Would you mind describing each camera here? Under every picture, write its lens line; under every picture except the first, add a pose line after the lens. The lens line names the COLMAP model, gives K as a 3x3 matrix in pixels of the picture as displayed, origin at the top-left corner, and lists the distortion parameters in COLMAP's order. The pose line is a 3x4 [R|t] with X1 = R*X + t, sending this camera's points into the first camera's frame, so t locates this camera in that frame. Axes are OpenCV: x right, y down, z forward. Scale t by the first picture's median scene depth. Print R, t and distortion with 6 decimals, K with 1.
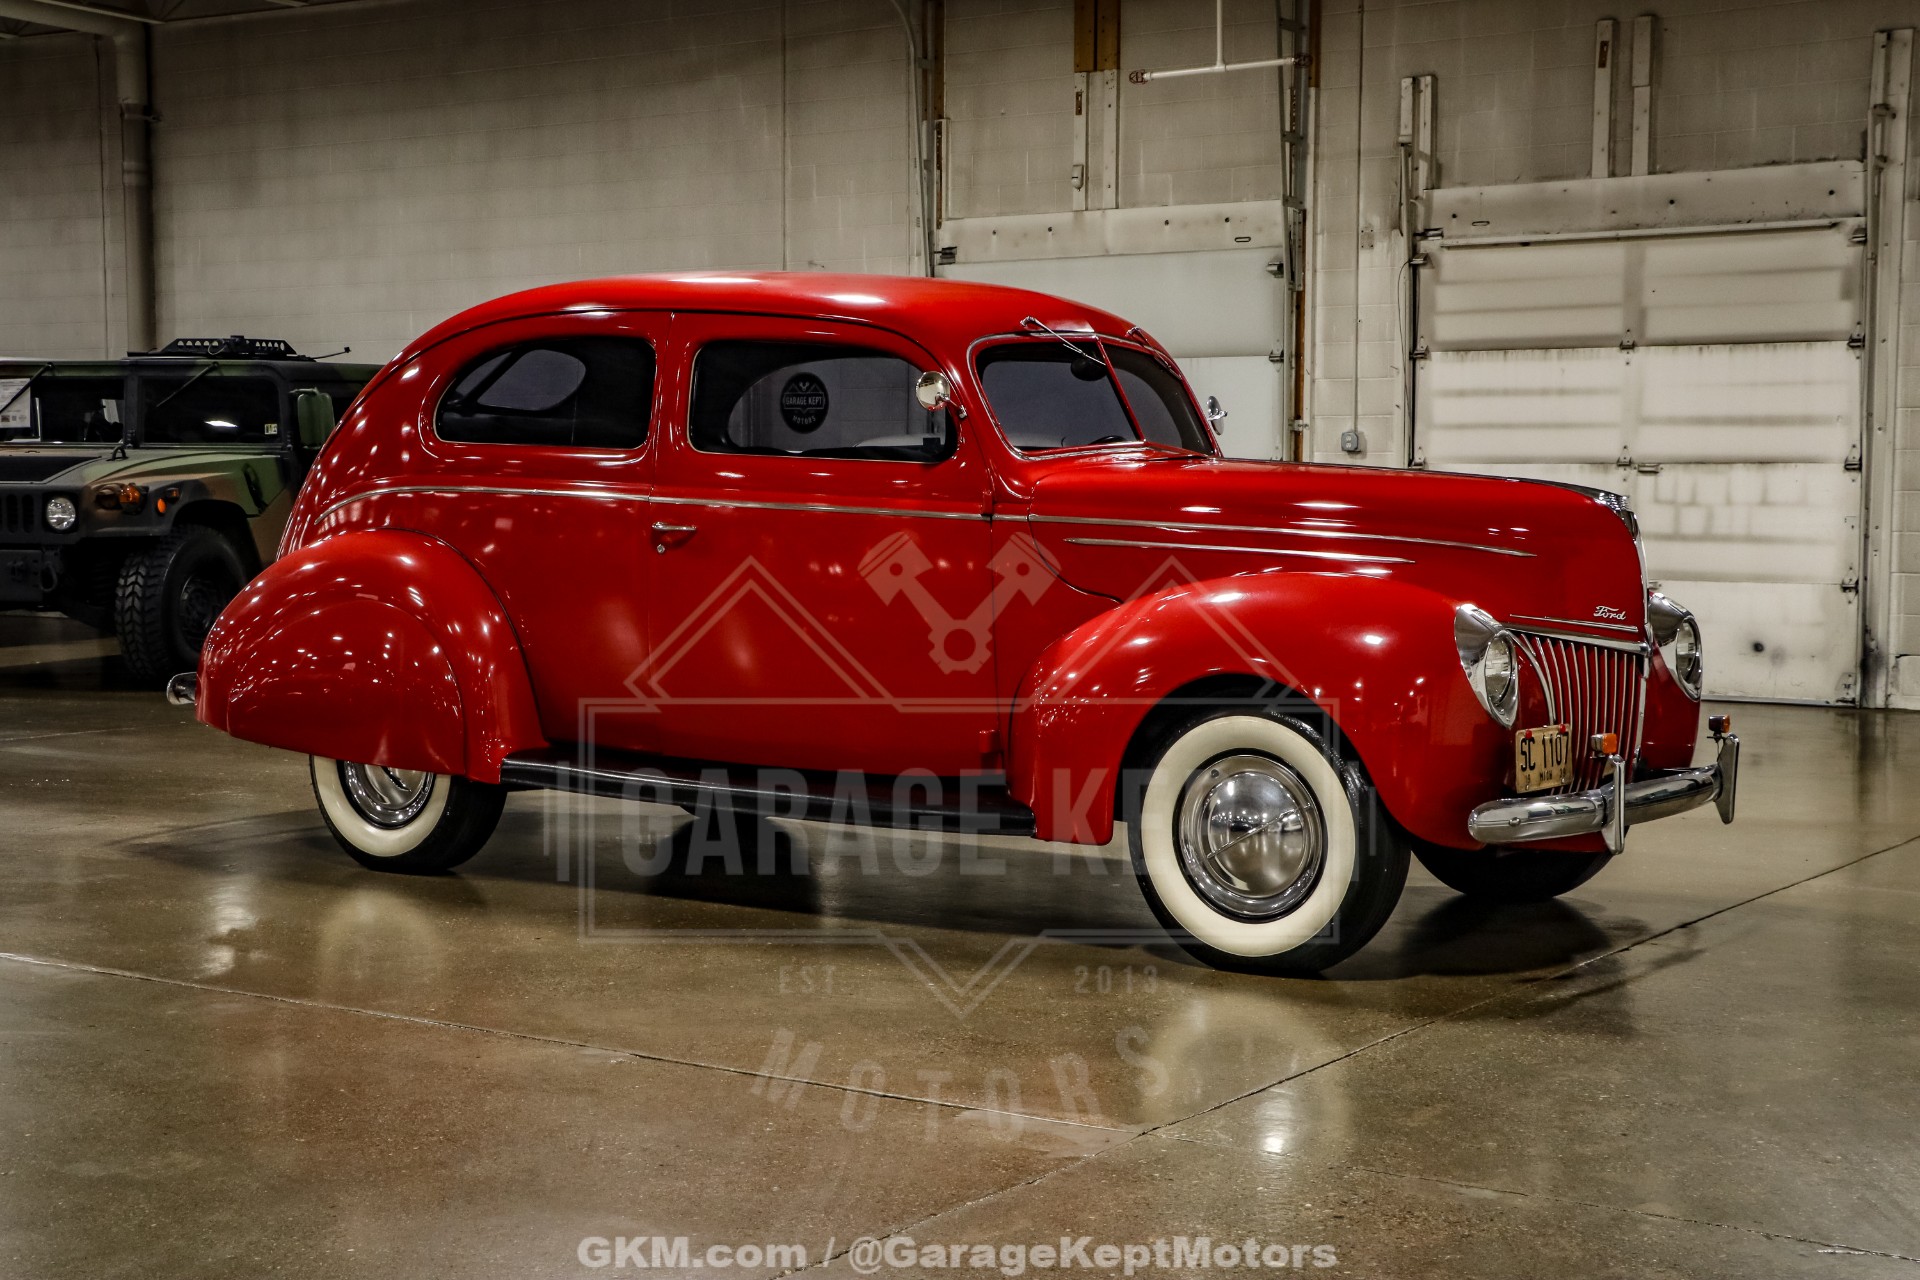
lens RADIAL K [[2886.3, 0, 963.9], [0, 2886.3, 685.9], [0, 0, 1]] dist [0.029850, 0.688710]
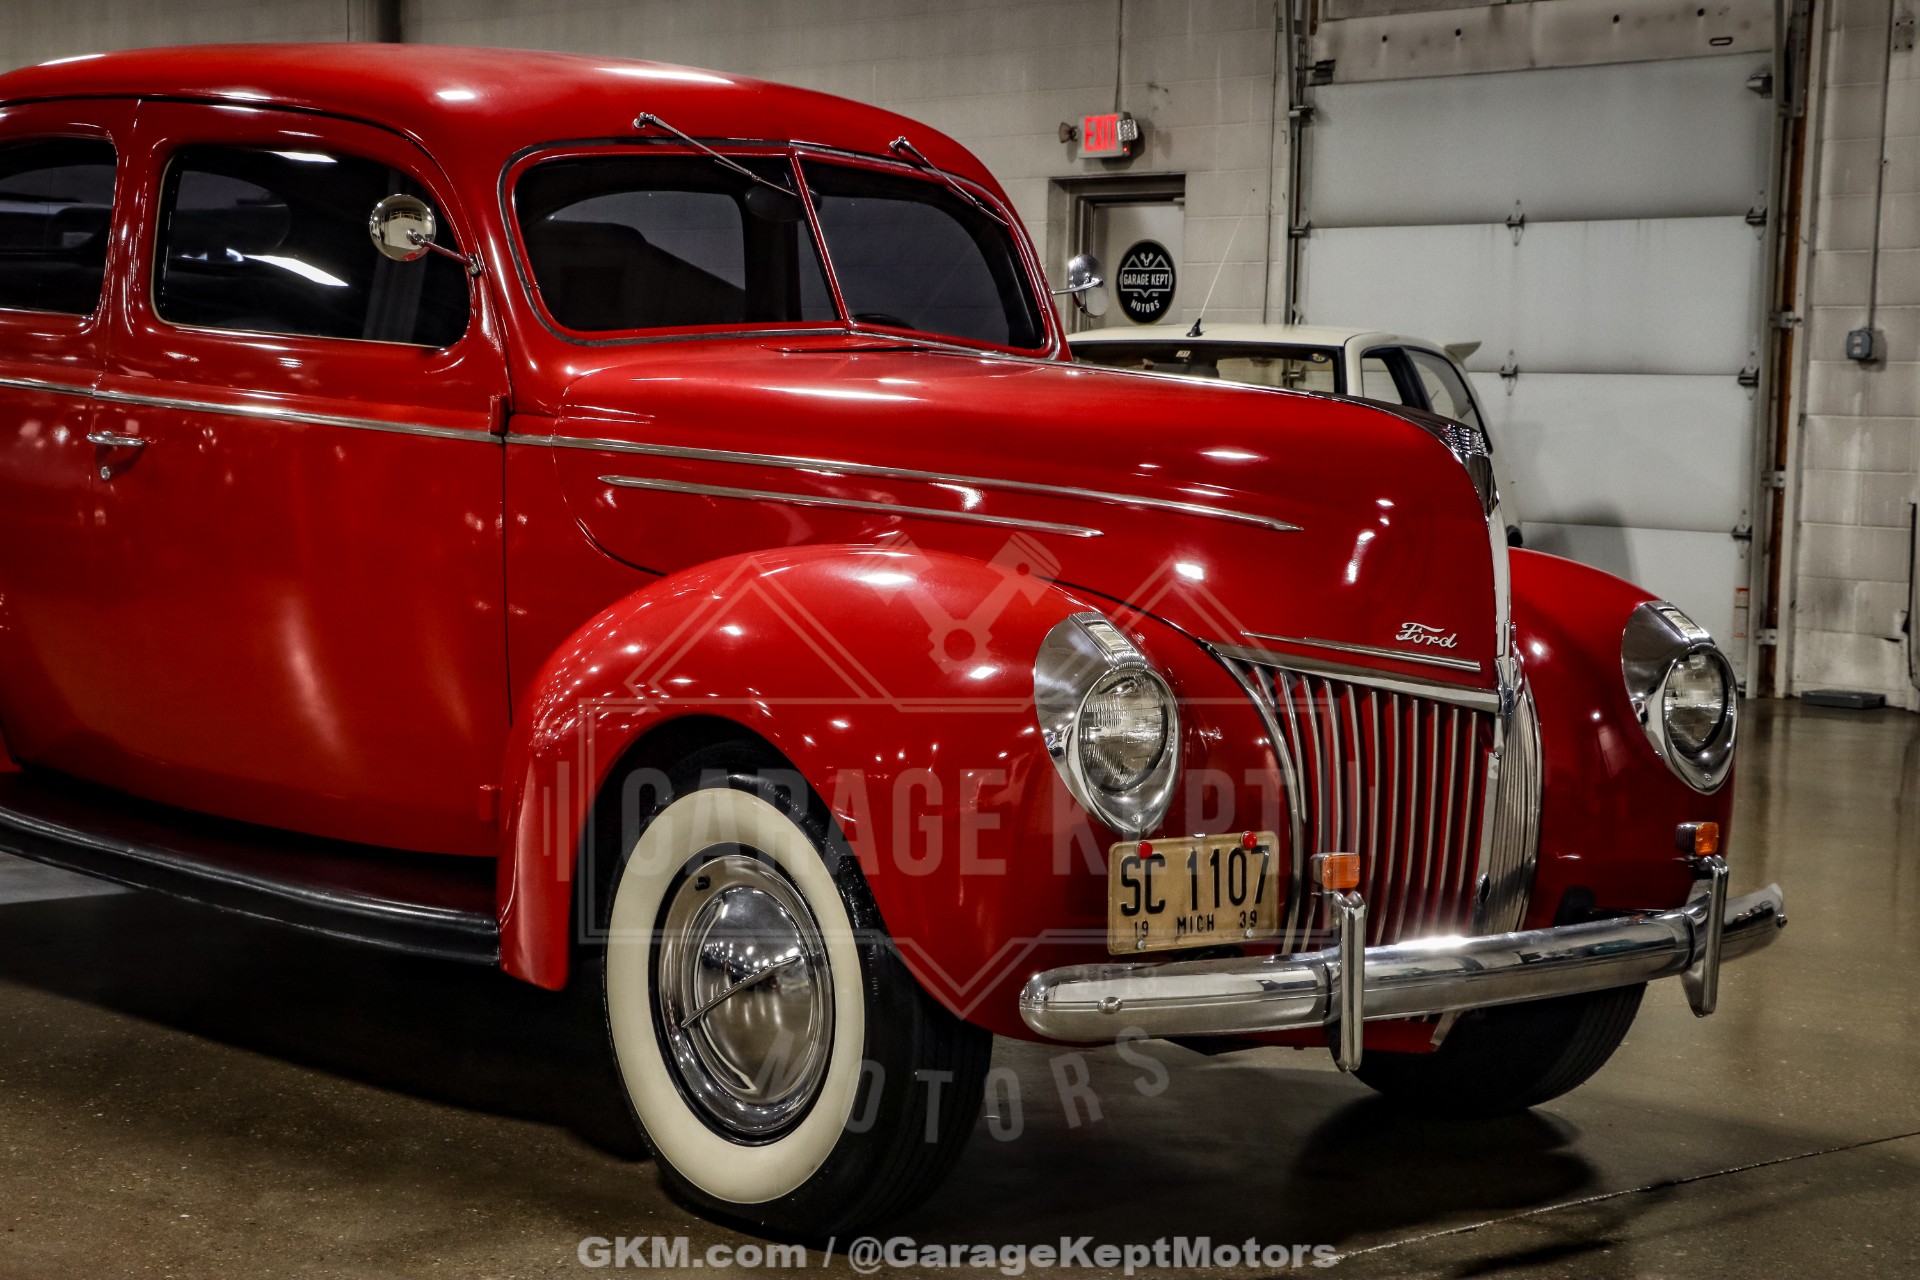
lens RADIAL K [[3590.8, 0, 962.3], [0, 3590.8, 683.1], [0, 0, 1]] dist [0.114963, 1.300295]
pose [[0.969784, 0.042245, -0.240281, 0.140535], [-0.040060, 0.999100, 0.013972, -0.010201], [0.240654, -0.003925, 0.970603, 0.137004]]
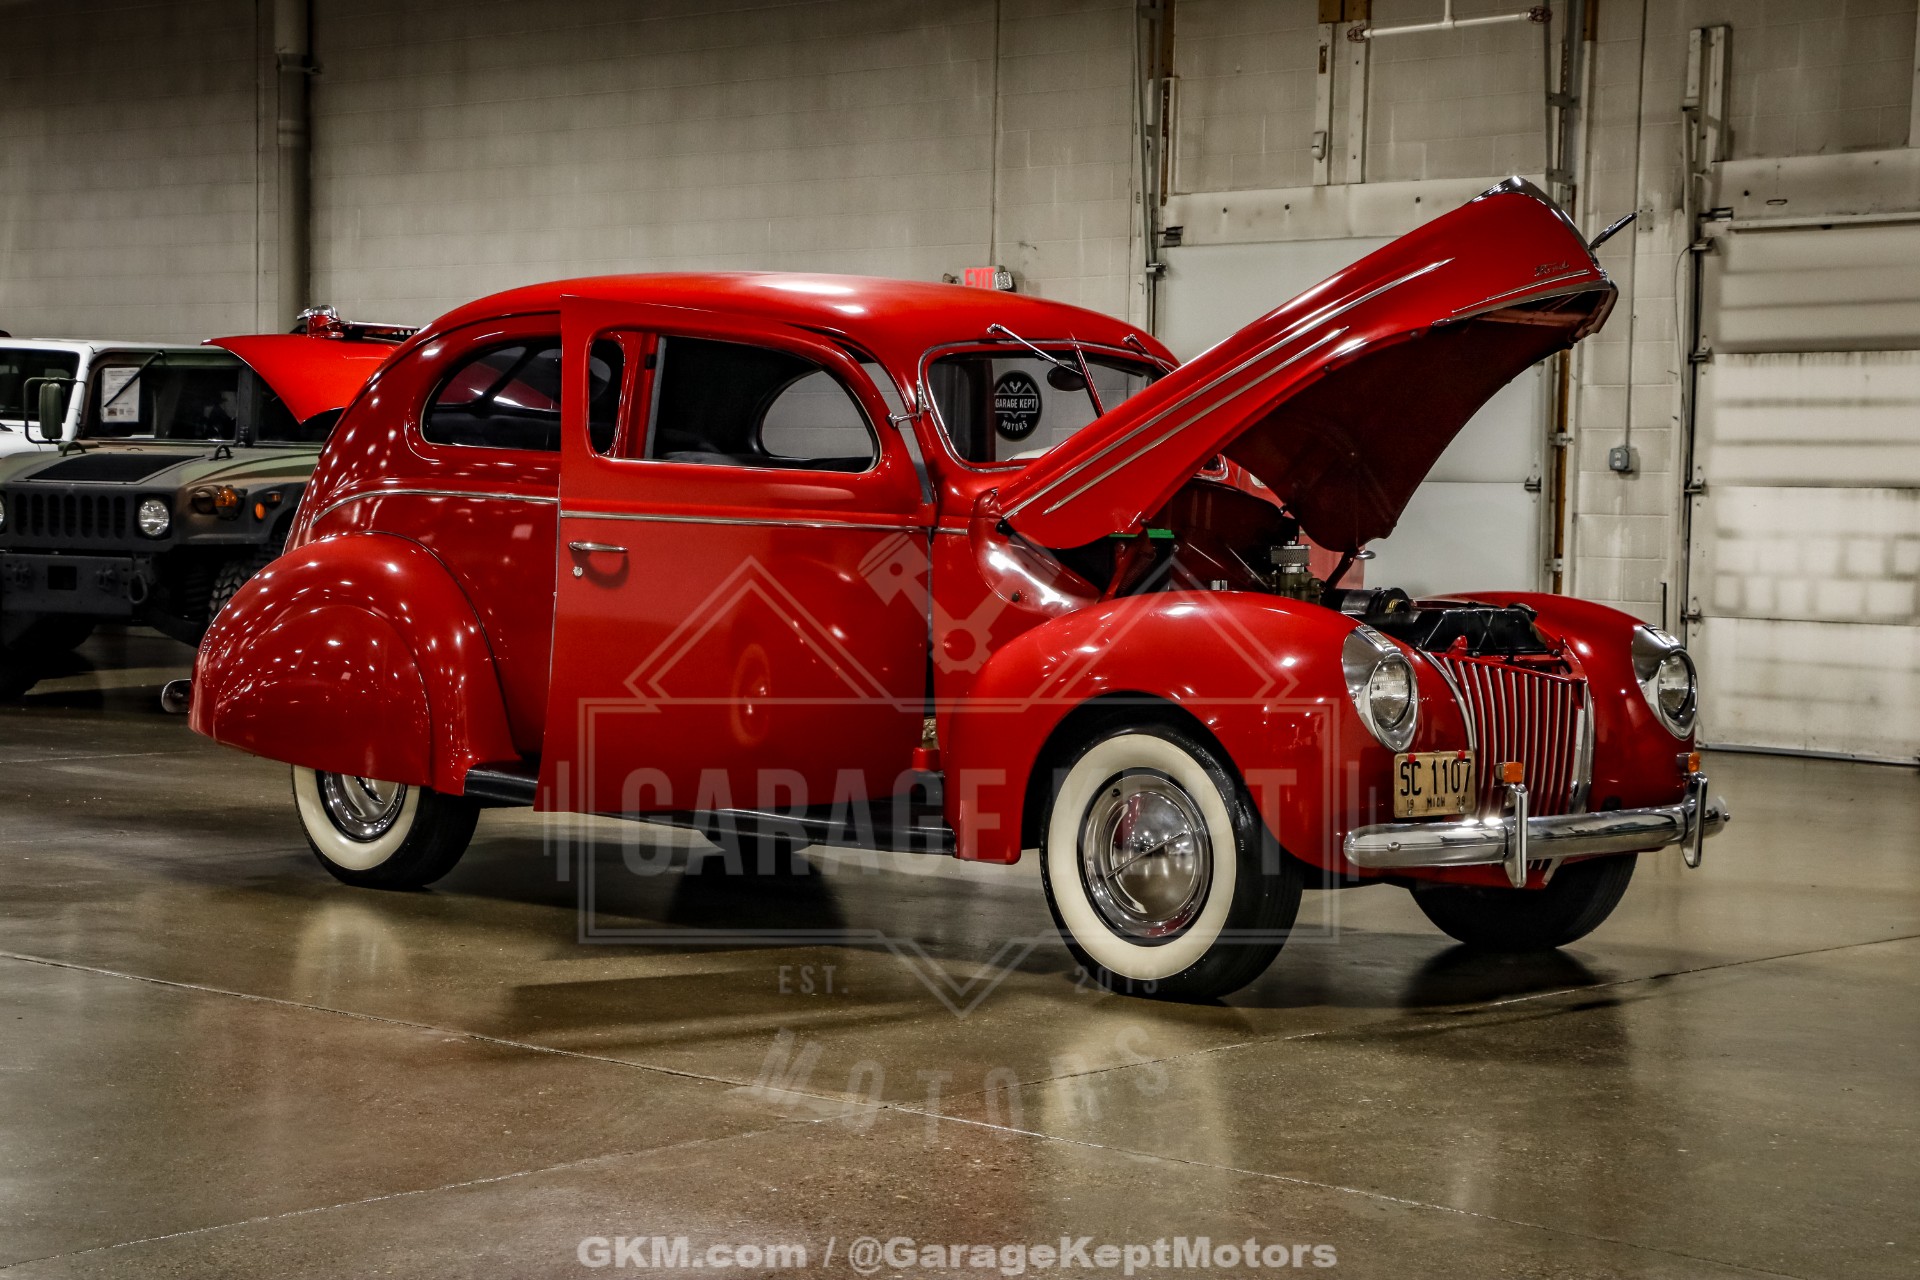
lens RADIAL K [[3726.8, 0, 950.2], [0, 3726.8, 706.3], [0, 0, 1]] dist [0.151916, 1.377525]
pose [[0.990639, 0.024511, -0.134293, 0.090381], [-0.026664, 0.999543, -0.014262, 0.009173], [0.133882, 0.017709, 0.990839, -0.120002]]
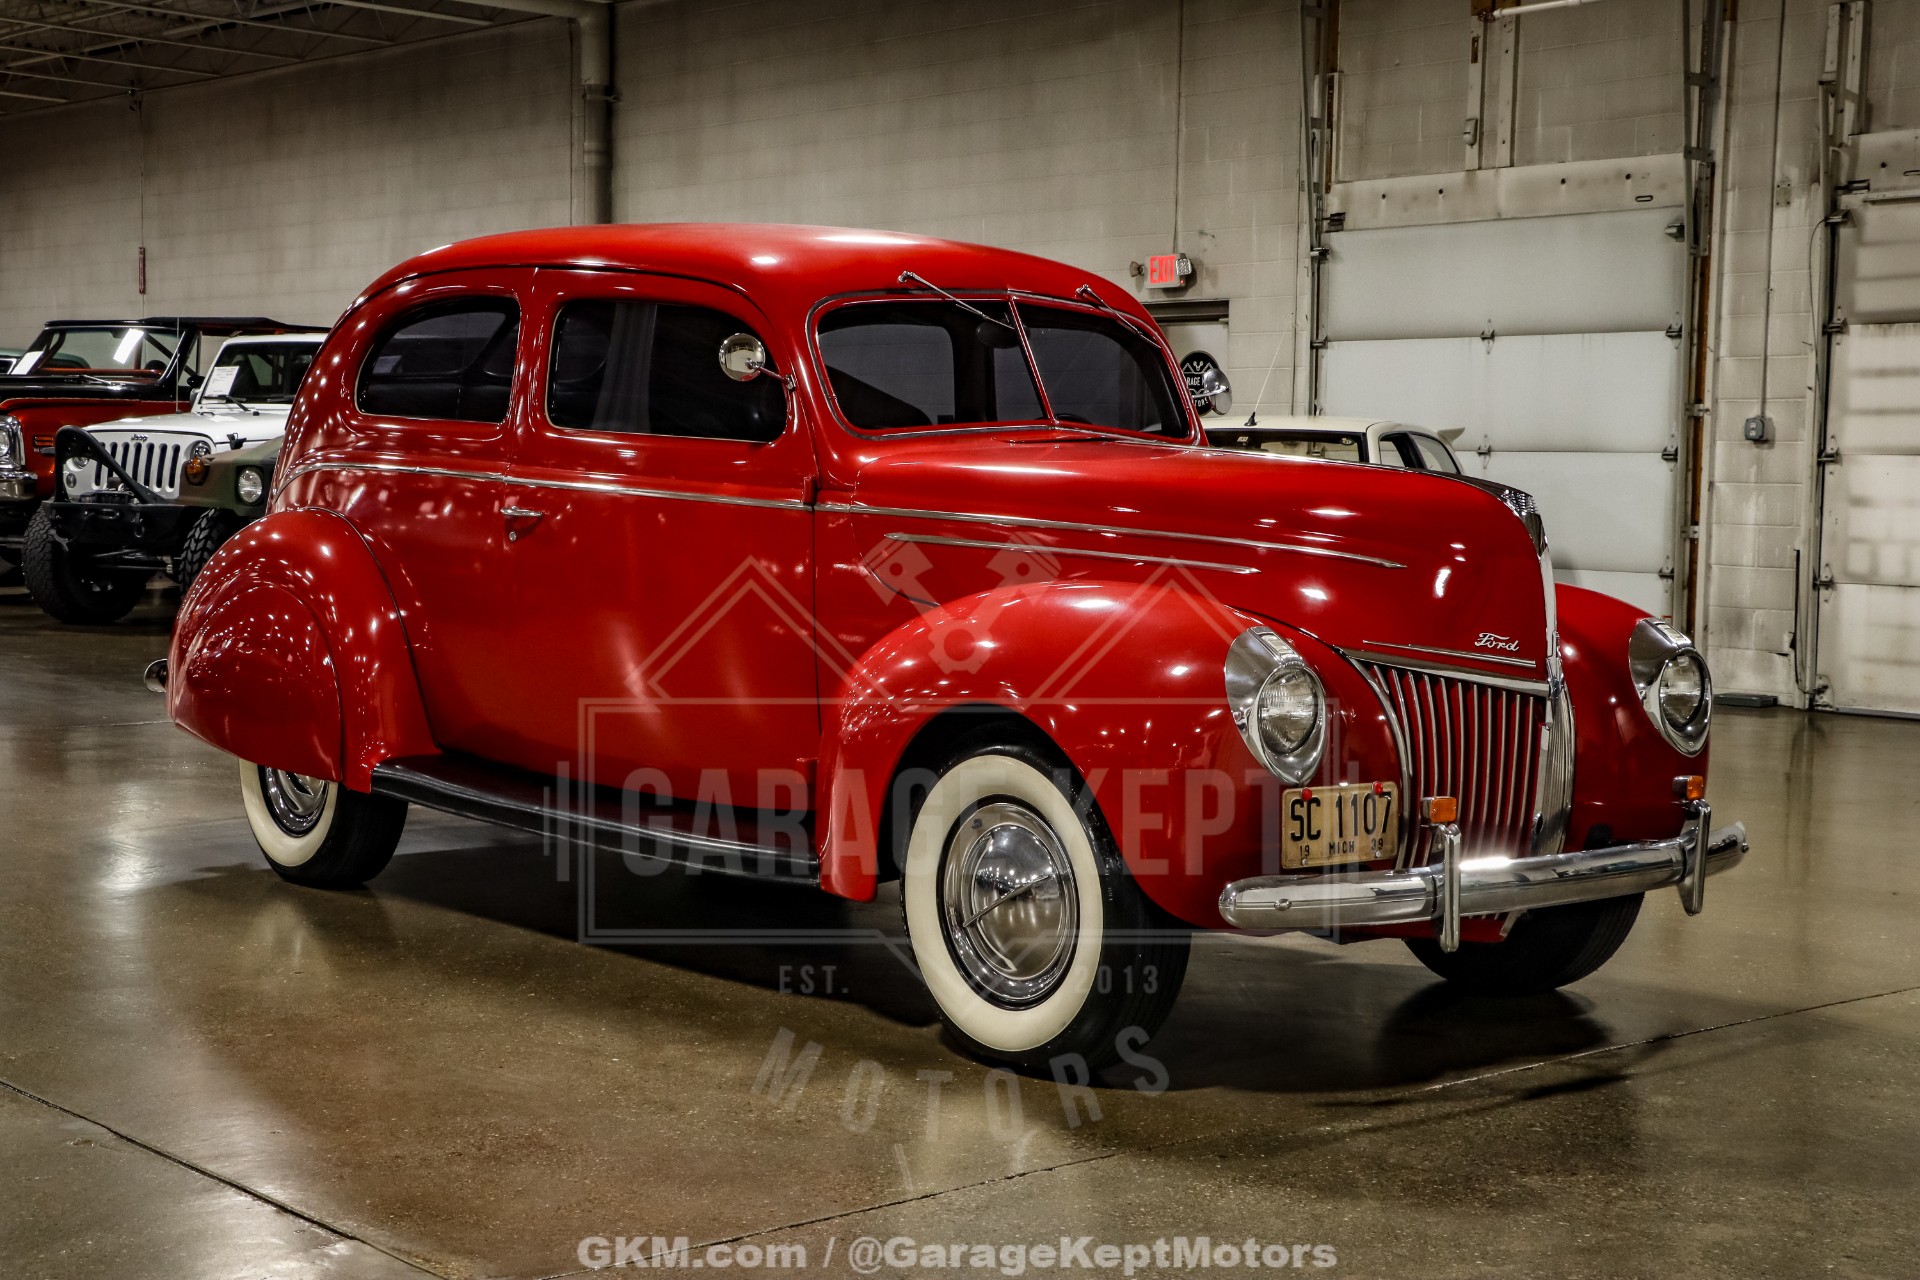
lens RADIAL K [[2886.3, 0, 963.9], [0, 2886.3, 685.9], [0, 0, 1]] dist [0.029850, 0.688710]
pose [[0.966610, 0.033267, -0.254085, 0.130792], [-0.032125, 0.999446, 0.008643, -0.007120], [0.254232, -0.000192, 0.967143, 0.092964]]
